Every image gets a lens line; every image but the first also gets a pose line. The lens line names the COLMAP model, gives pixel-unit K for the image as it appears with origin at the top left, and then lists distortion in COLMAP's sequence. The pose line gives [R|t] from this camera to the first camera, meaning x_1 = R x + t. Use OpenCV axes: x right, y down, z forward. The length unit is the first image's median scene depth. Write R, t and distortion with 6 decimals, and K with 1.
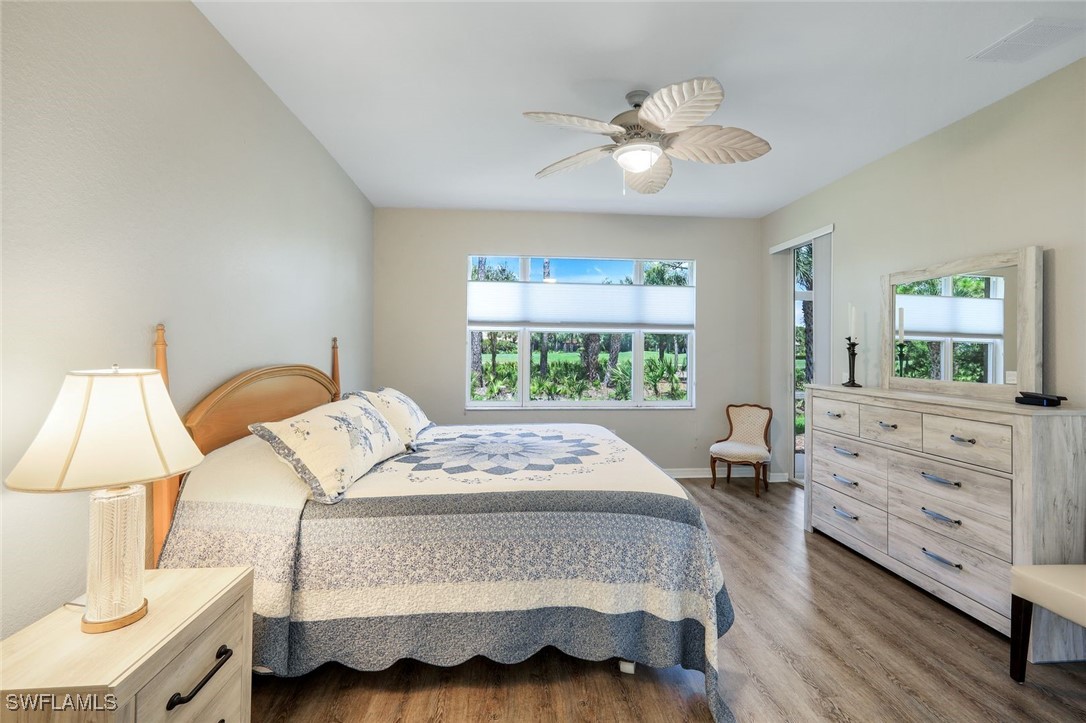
lens RADIAL K [[480.7, 0, 544.7], [0, 480.7, 353.8], [0, 0, 1]] dist [0.007655, -0.000110]
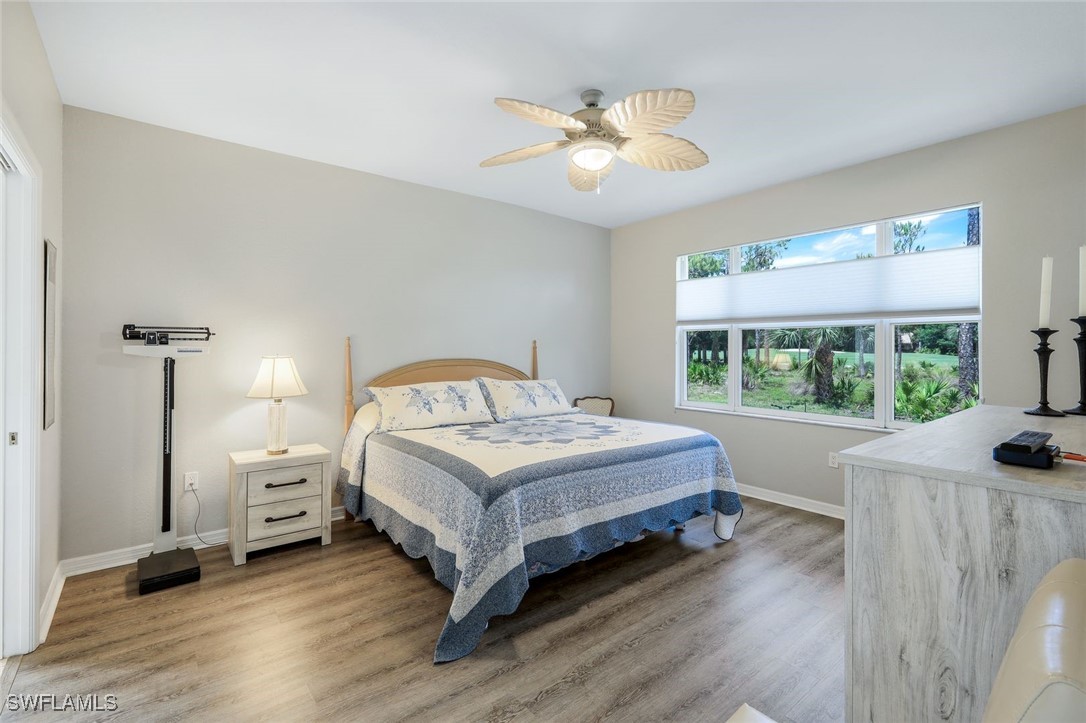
lens RADIAL K [[480.7, 0, 538.7], [0, 480.7, 357.5], [0, 0, 1]] dist [0.007655, -0.000110]
pose [[0.564371, 0.007452, -0.825488, 0.932072], [-0.005793, 0.999970, 0.005067, 0.009658], [0.825501, 0.001922, 0.564397, 0.325541]]
